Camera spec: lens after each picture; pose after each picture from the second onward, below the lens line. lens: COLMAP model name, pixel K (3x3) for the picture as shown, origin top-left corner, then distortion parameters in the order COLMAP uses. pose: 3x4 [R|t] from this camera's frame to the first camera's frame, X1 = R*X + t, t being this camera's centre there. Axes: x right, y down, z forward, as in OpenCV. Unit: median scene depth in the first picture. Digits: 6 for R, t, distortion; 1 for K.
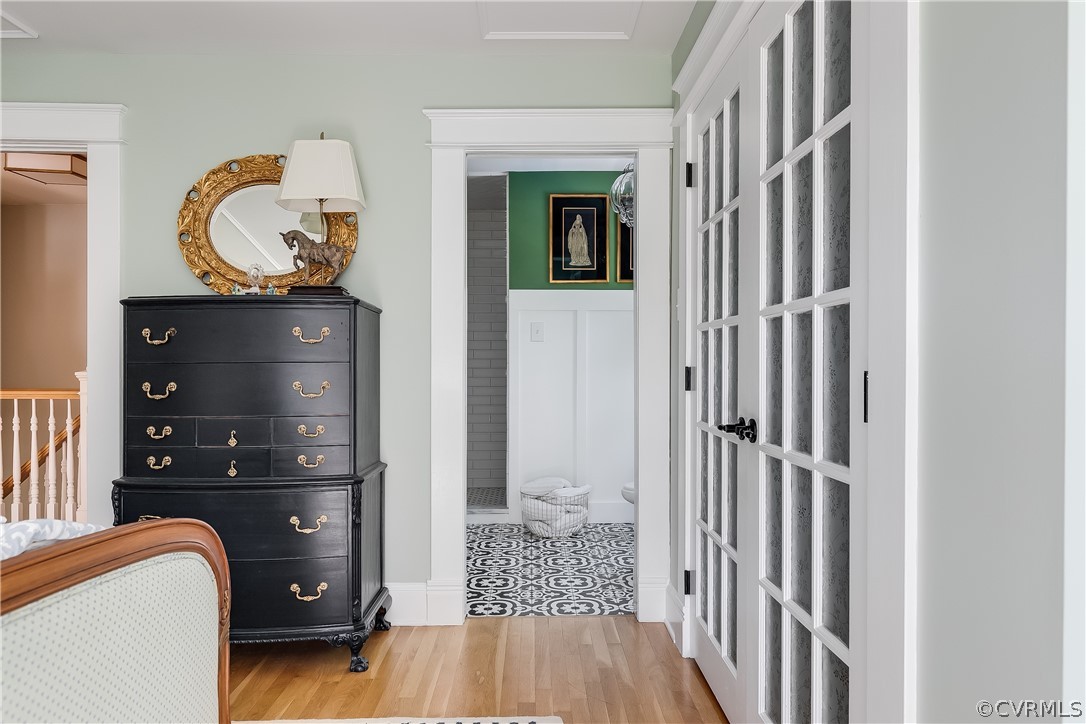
lens RADIAL K [[752.2, 0, 544.1], [0, 752.2, 362.5], [0, 0, 1]] dist [-0.000332, -0.000068]
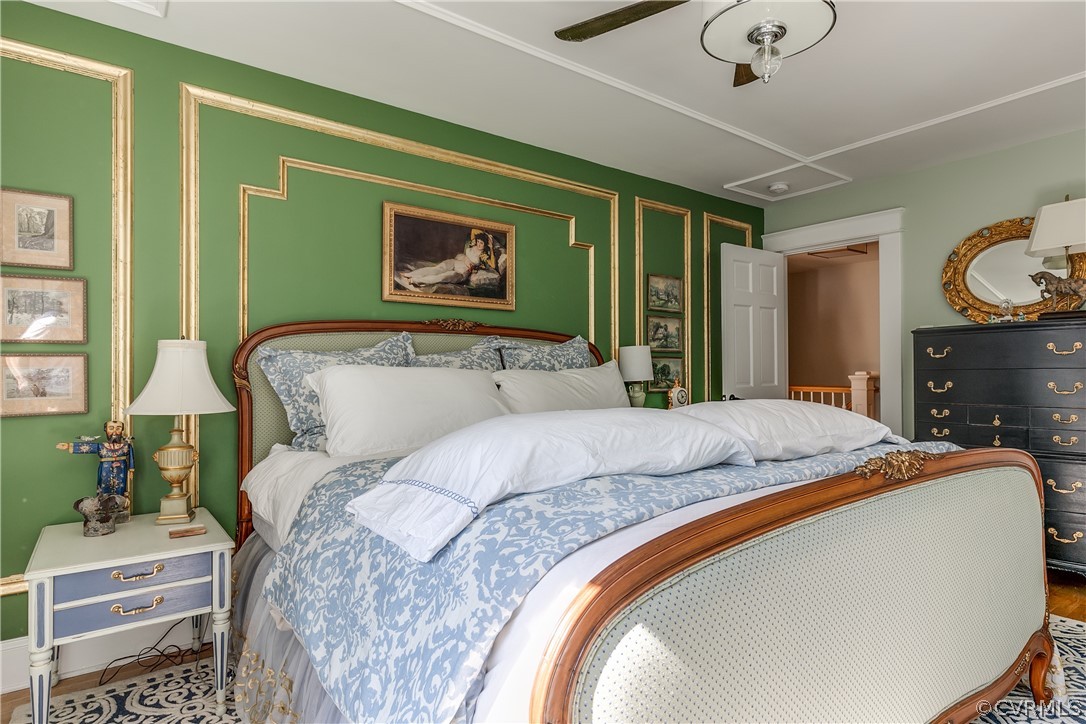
lens RADIAL K [[596.1, 0, 542.1], [0, 596.1, 364.9], [0, 0, 1]] dist [0.003393, -0.000221]
pose [[0.589701, -0.008922, -0.807573, 0.006815], [0.001951, 0.999952, -0.009623, 0.001548], [0.807620, 0.004099, 0.589690, -0.366742]]
